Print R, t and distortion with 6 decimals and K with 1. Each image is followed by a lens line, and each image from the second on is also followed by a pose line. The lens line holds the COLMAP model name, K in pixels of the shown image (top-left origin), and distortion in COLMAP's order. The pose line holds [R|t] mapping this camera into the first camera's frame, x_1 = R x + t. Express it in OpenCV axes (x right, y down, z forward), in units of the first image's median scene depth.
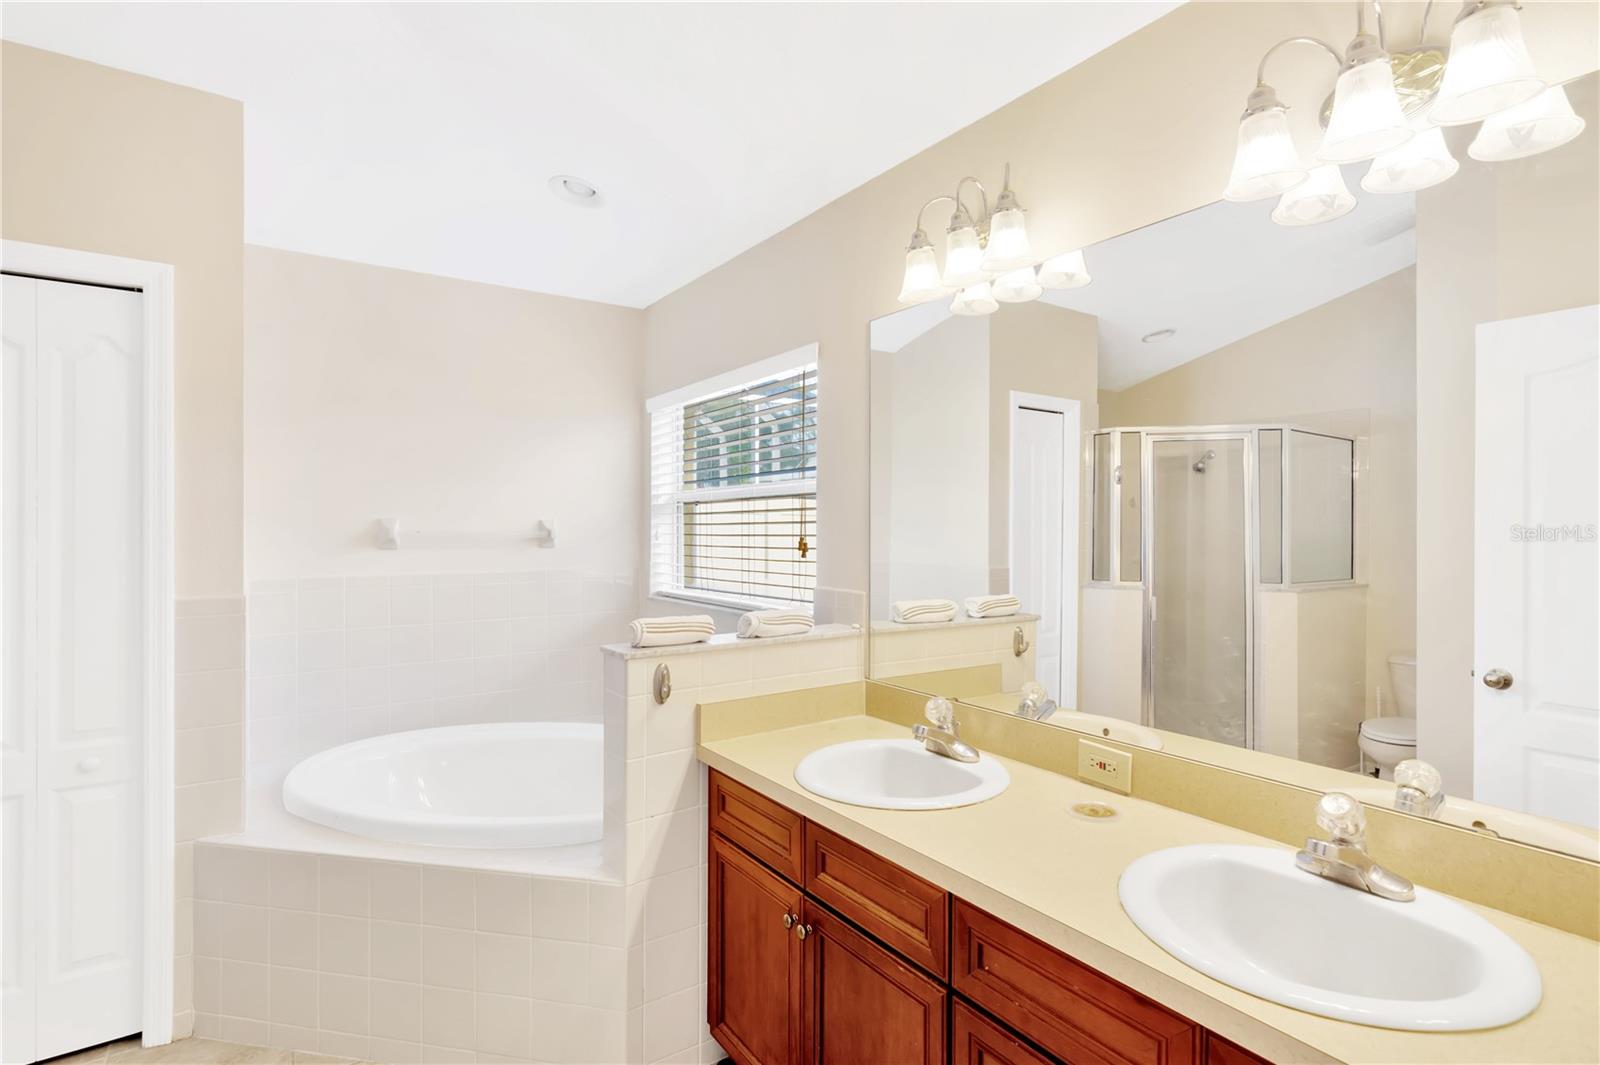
lens RADIAL K [[790.3, 0, 799.9], [0, 790.3, 515.4], [0, 0, 1]] dist [-0.000429, 0.001704]
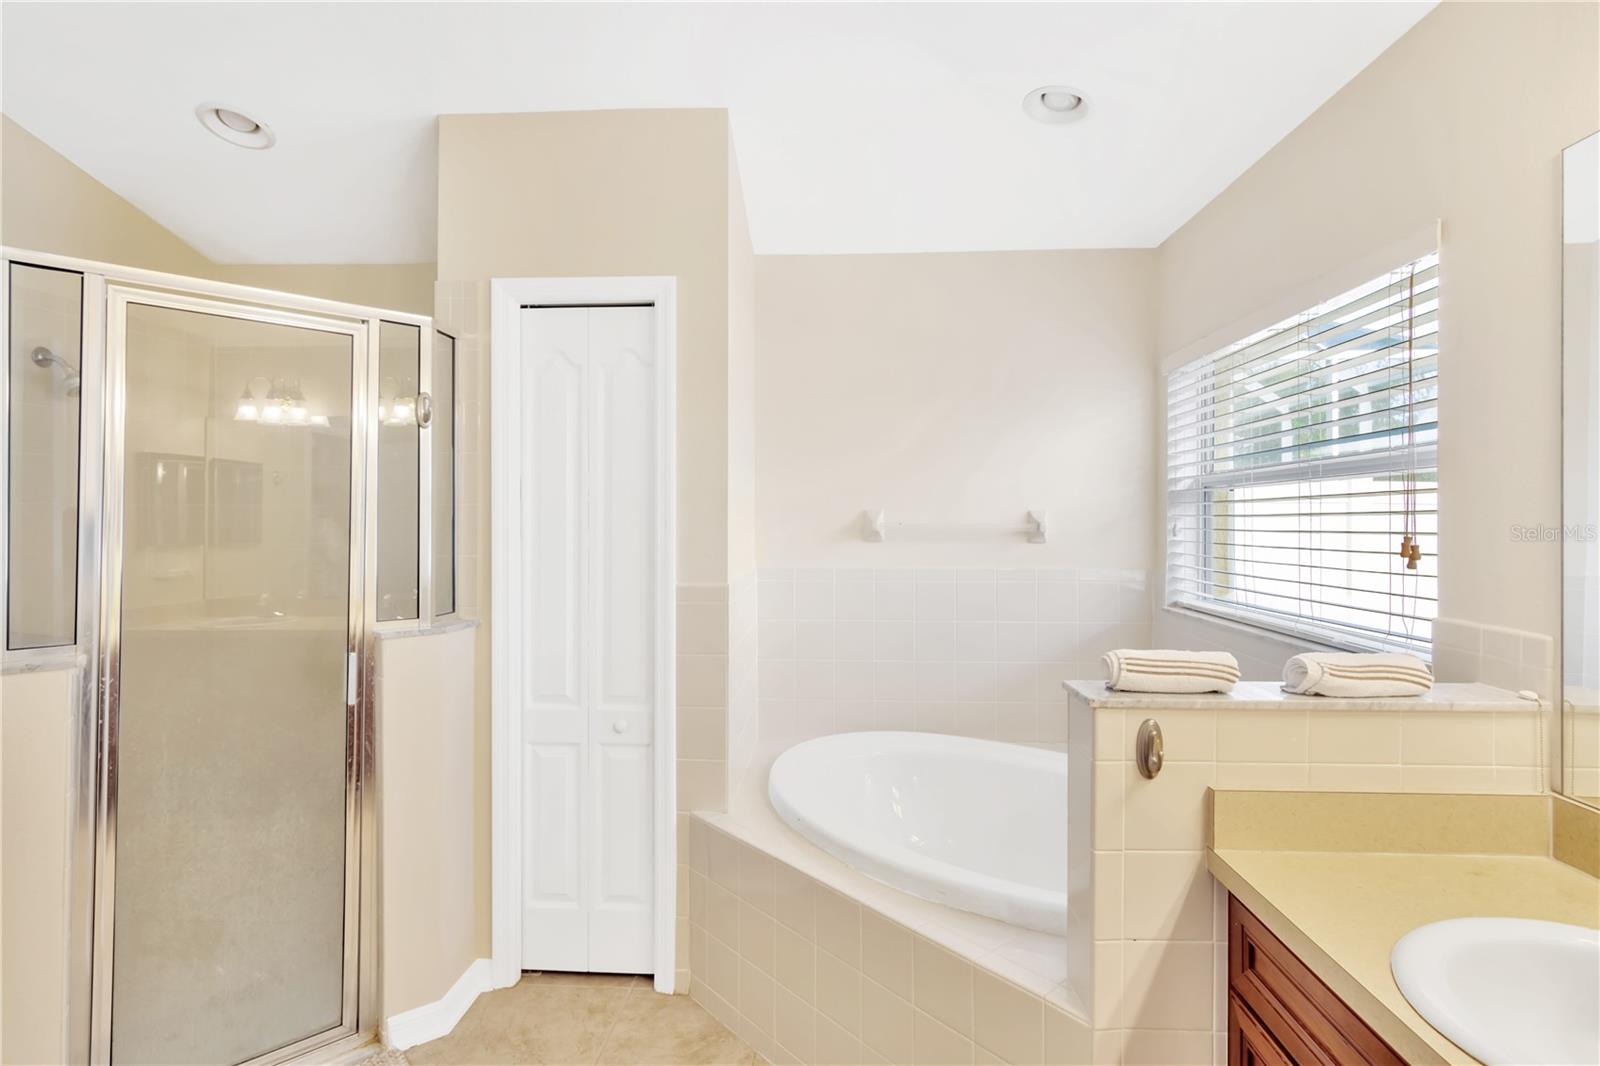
lens RADIAL K [[790.3, 0, 799.9], [0, 790.3, 515.9], [0, 0, 1]] dist [-0.000429, 0.001704]
pose [[0.794070, -0.000395, -0.607826, 0.000718], [0.006948, 0.999940, 0.008427, 0.003164], [0.607786, -0.010915, 0.794026, 0.235904]]
